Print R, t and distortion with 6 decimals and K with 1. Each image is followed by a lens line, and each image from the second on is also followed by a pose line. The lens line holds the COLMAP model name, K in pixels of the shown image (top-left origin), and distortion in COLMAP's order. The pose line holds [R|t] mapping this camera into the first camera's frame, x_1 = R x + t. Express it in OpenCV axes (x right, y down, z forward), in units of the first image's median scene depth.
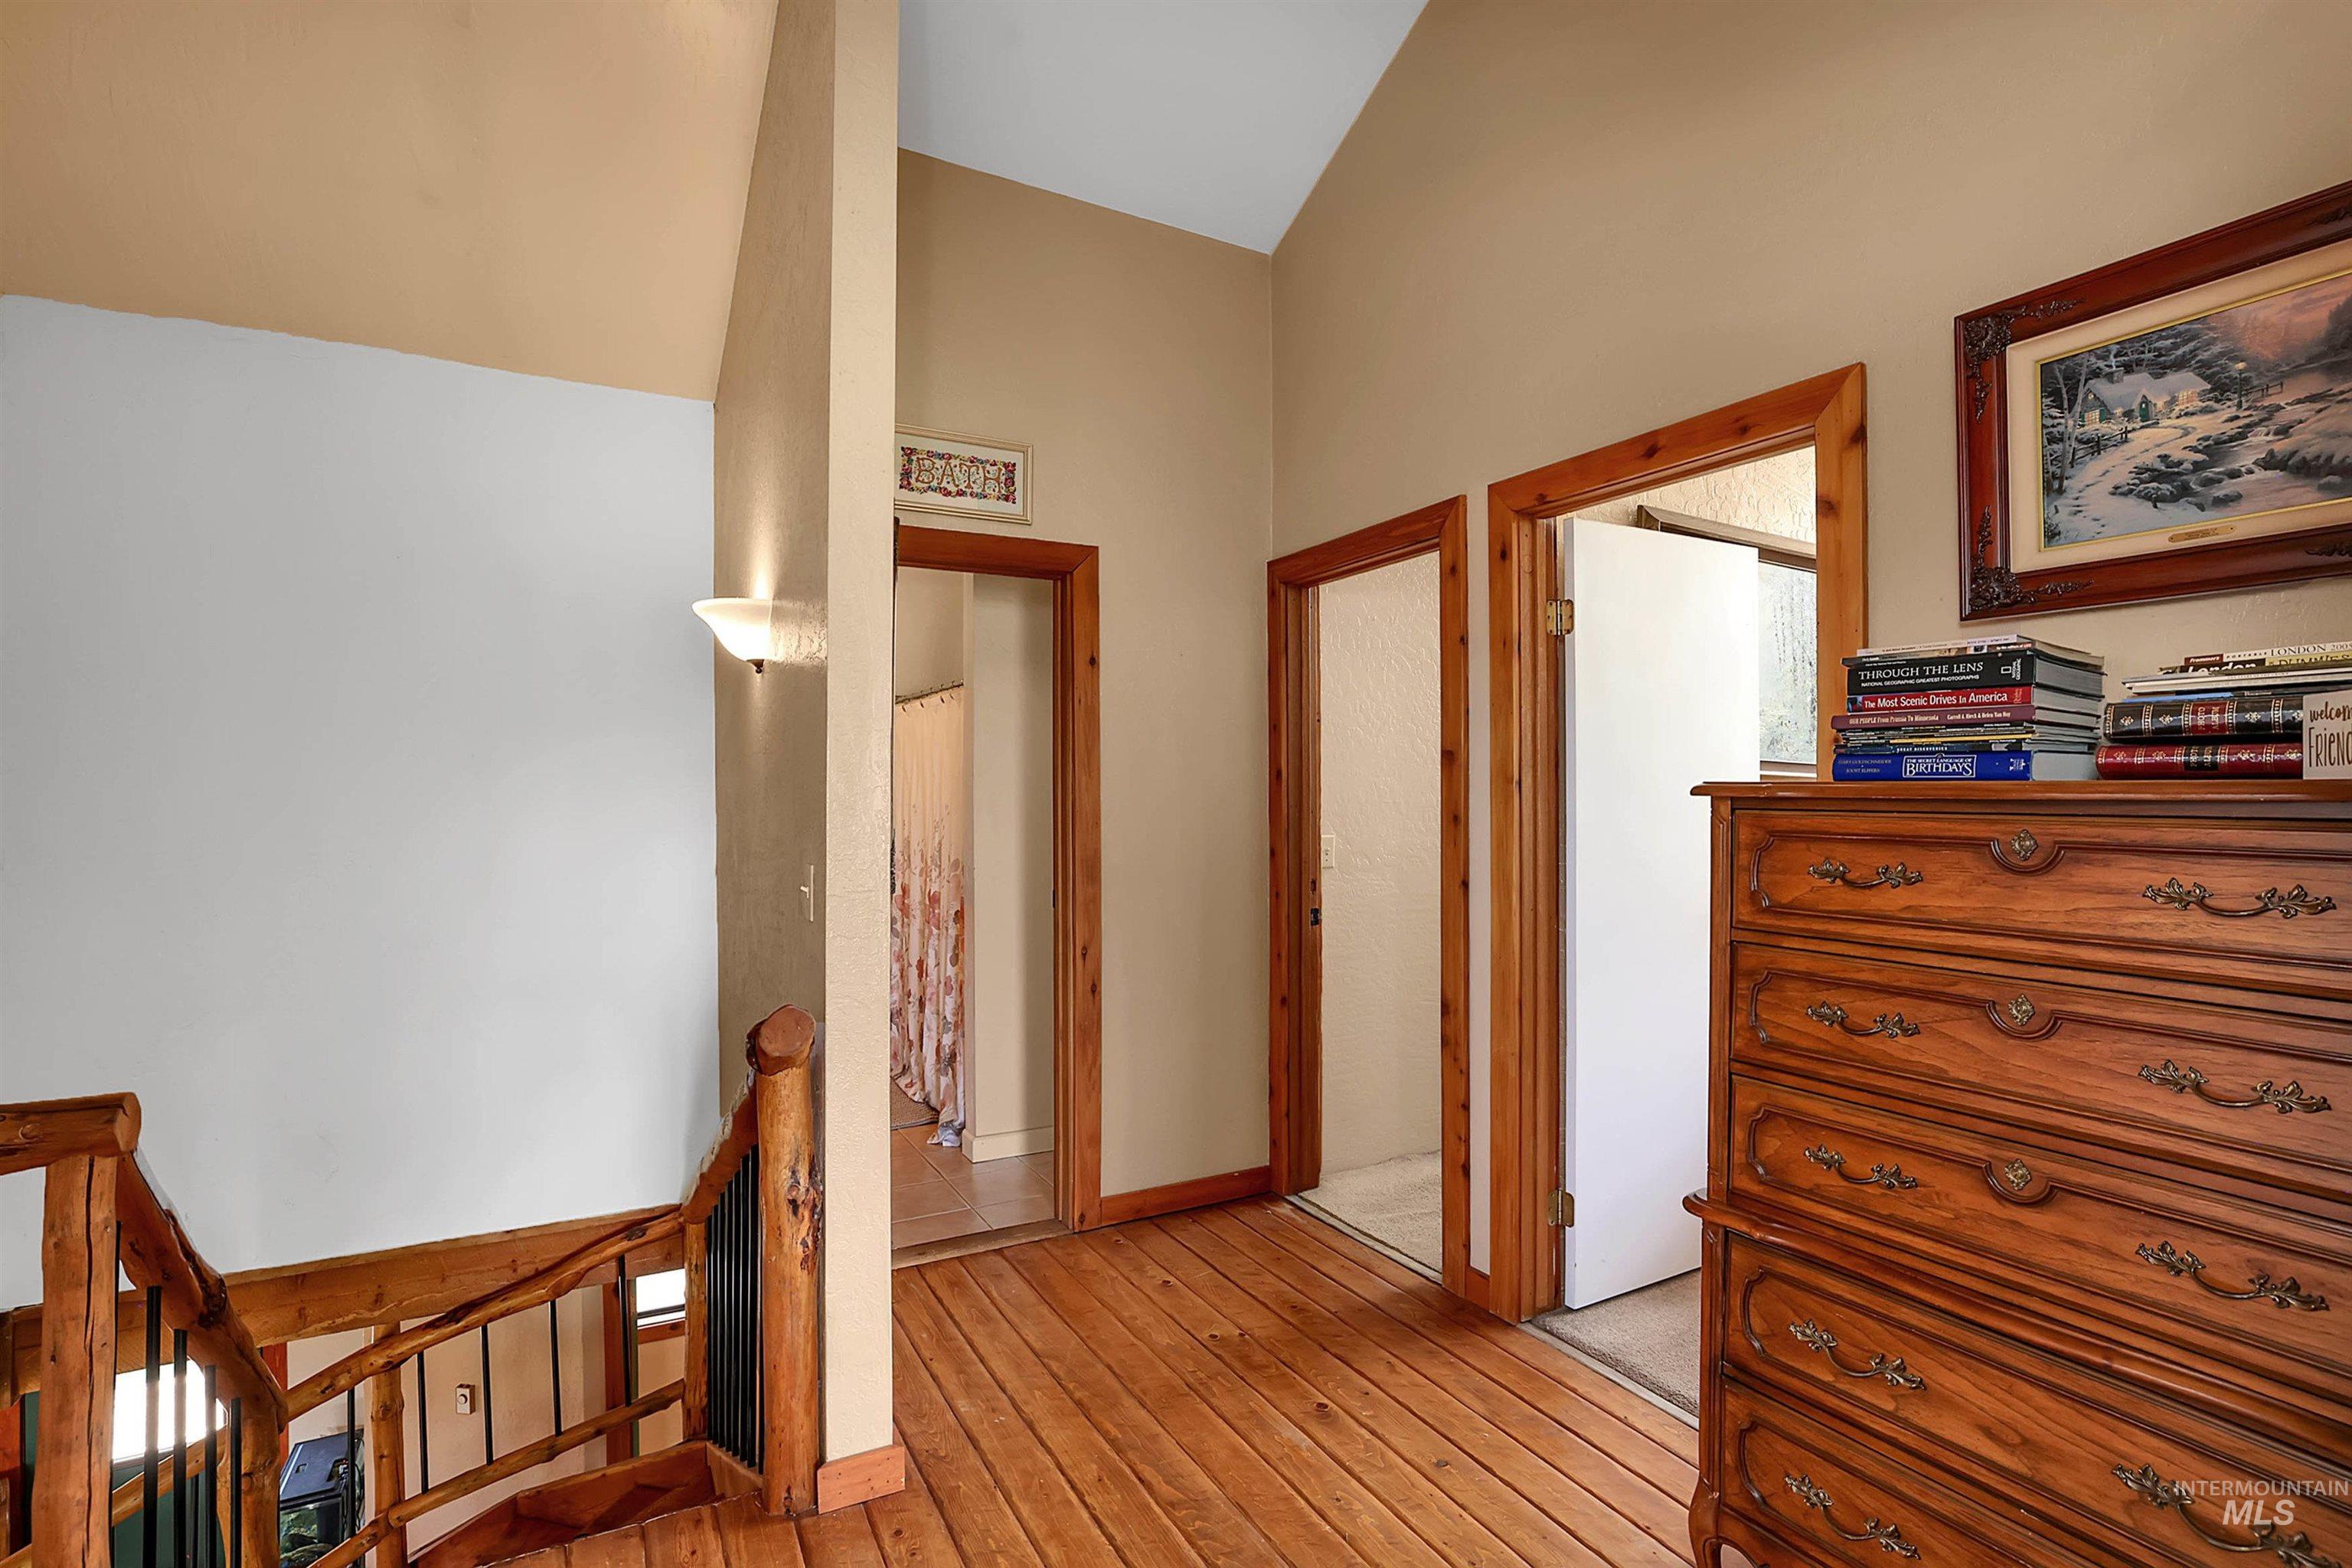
lens RADIAL K [[1126.4, 0, 1231.2], [0, 1126.4, 782.2], [0, 0, 1]] dist [0.000129, 0.000669]
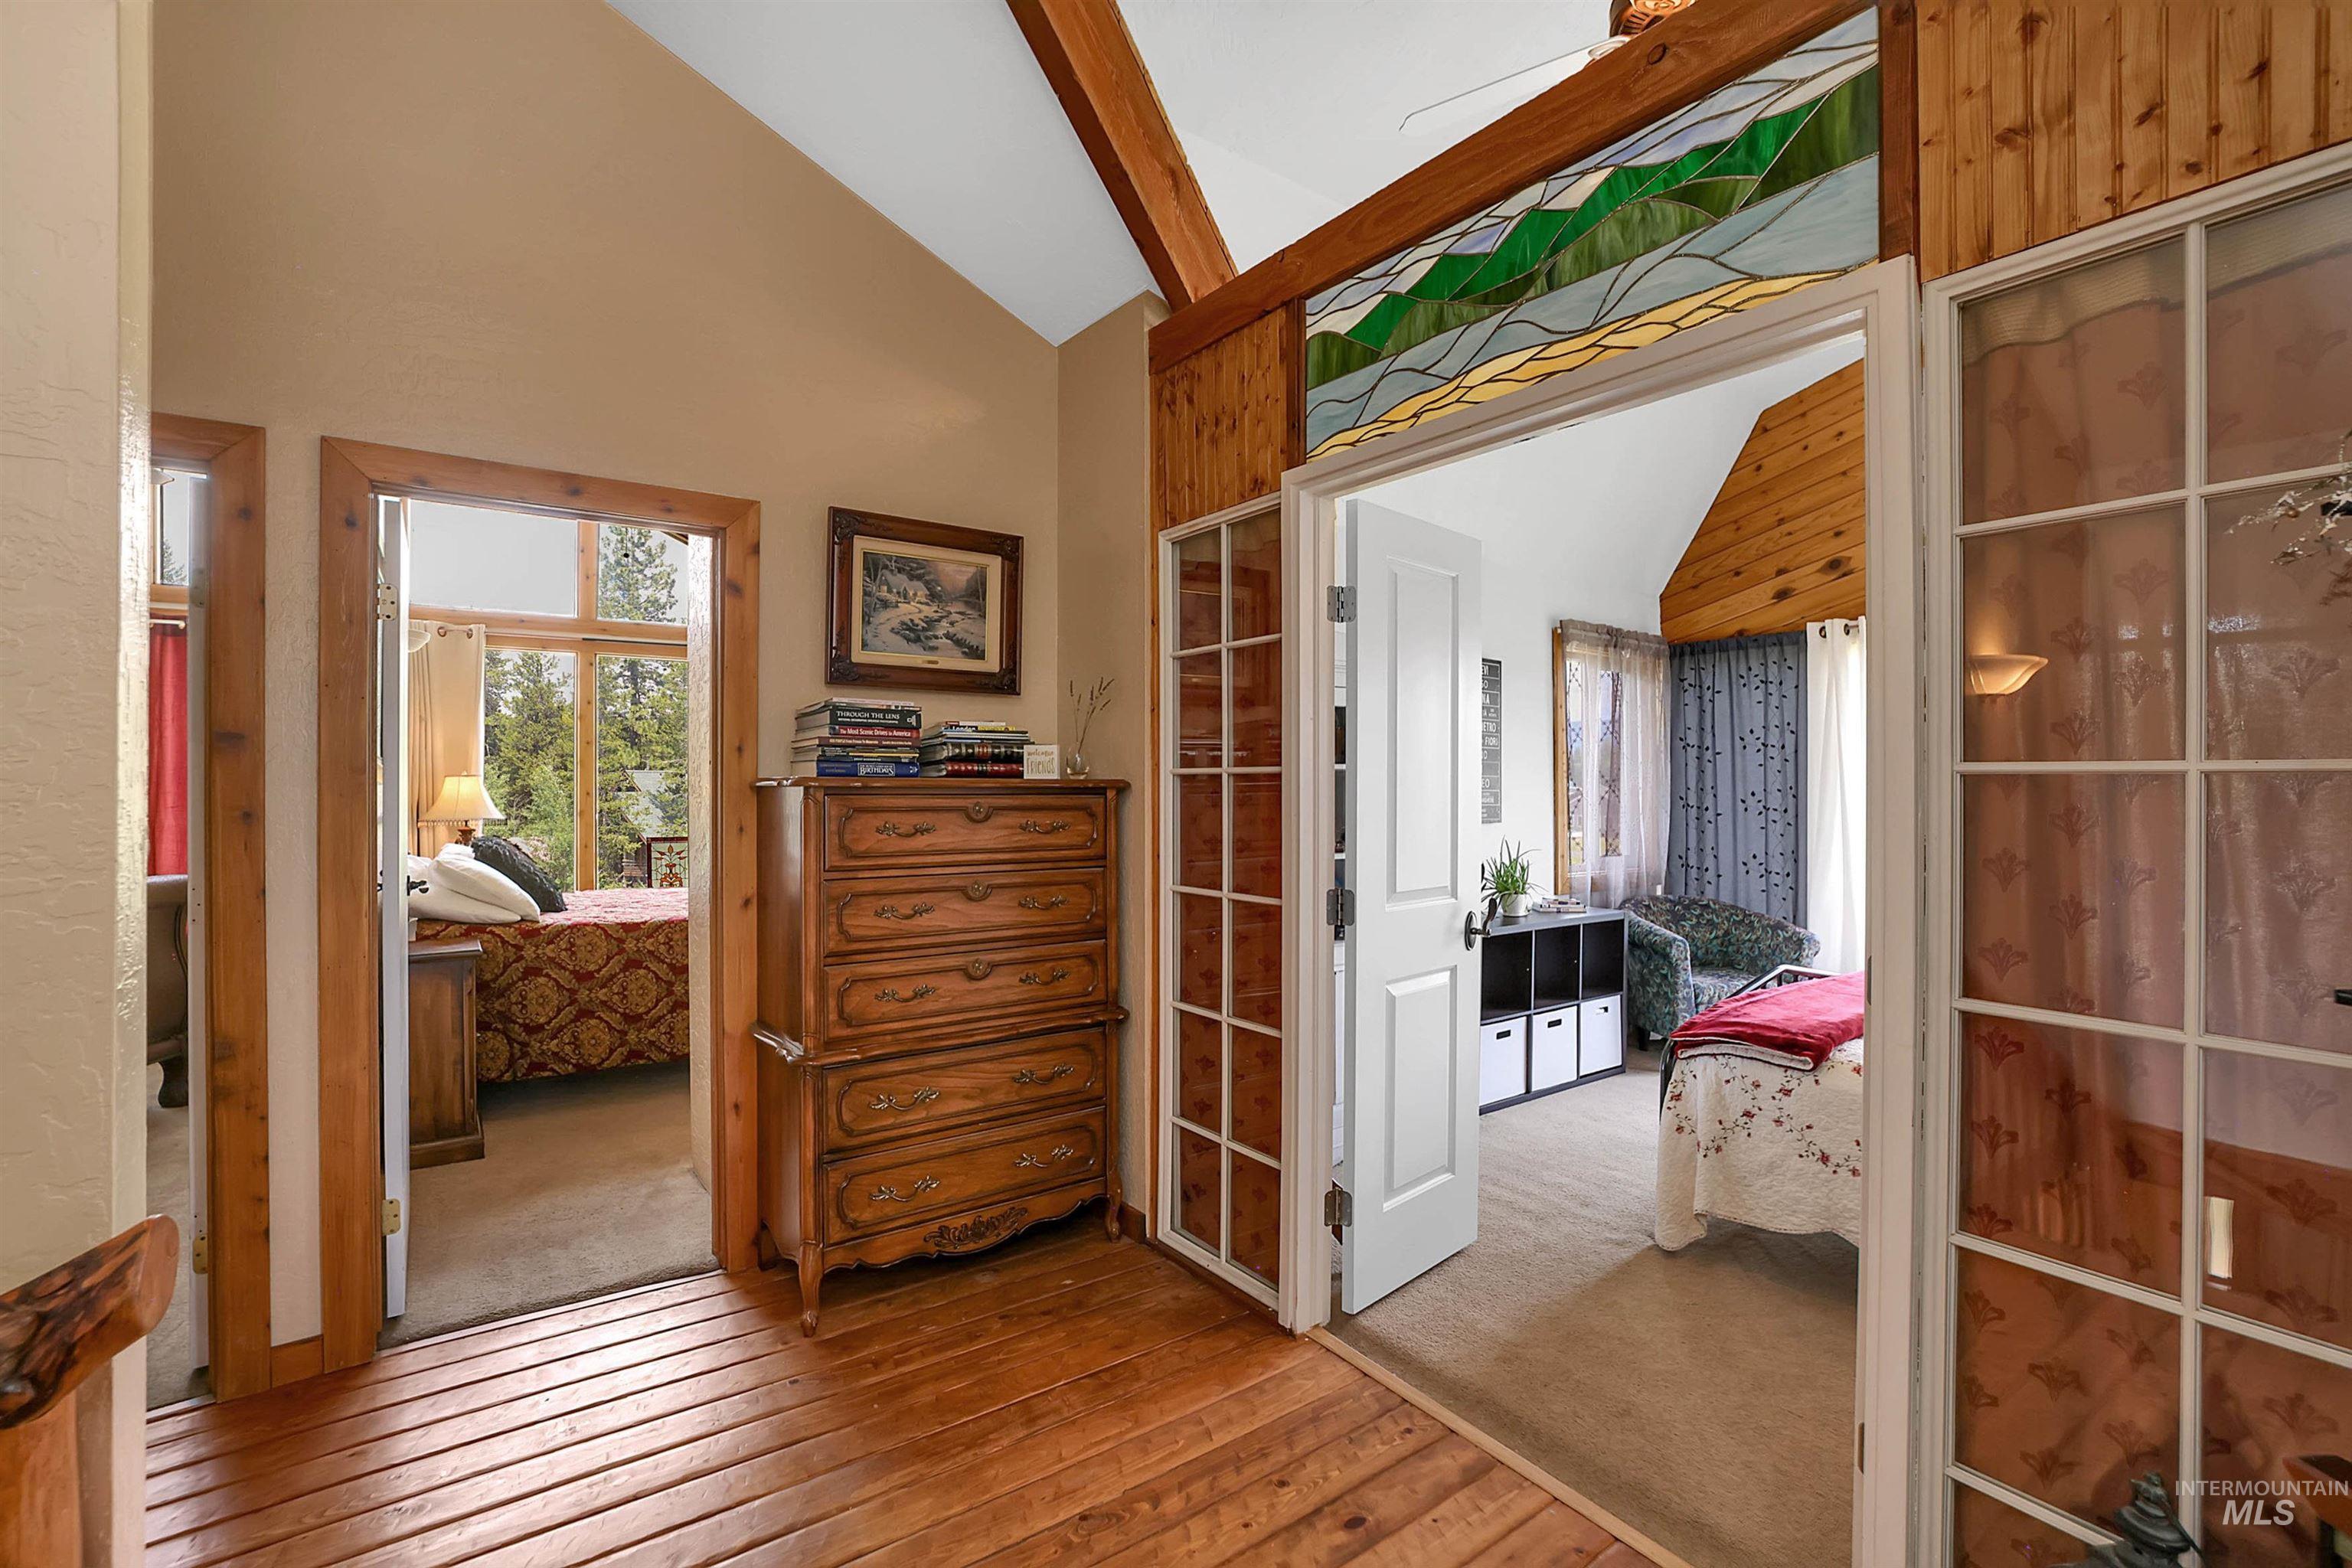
lens RADIAL K [[1024.4, 0, 1192.5], [0, 1024.4, 781.1], [0, 0, 1]] dist [-0.034579, 0.000946]
pose [[-0.118100, 0.009357, 0.992958, -1.075731], [-0.002462, 0.999950, -0.009716, 0.019591], [-0.992999, -0.003592, -0.118071, 0.720298]]
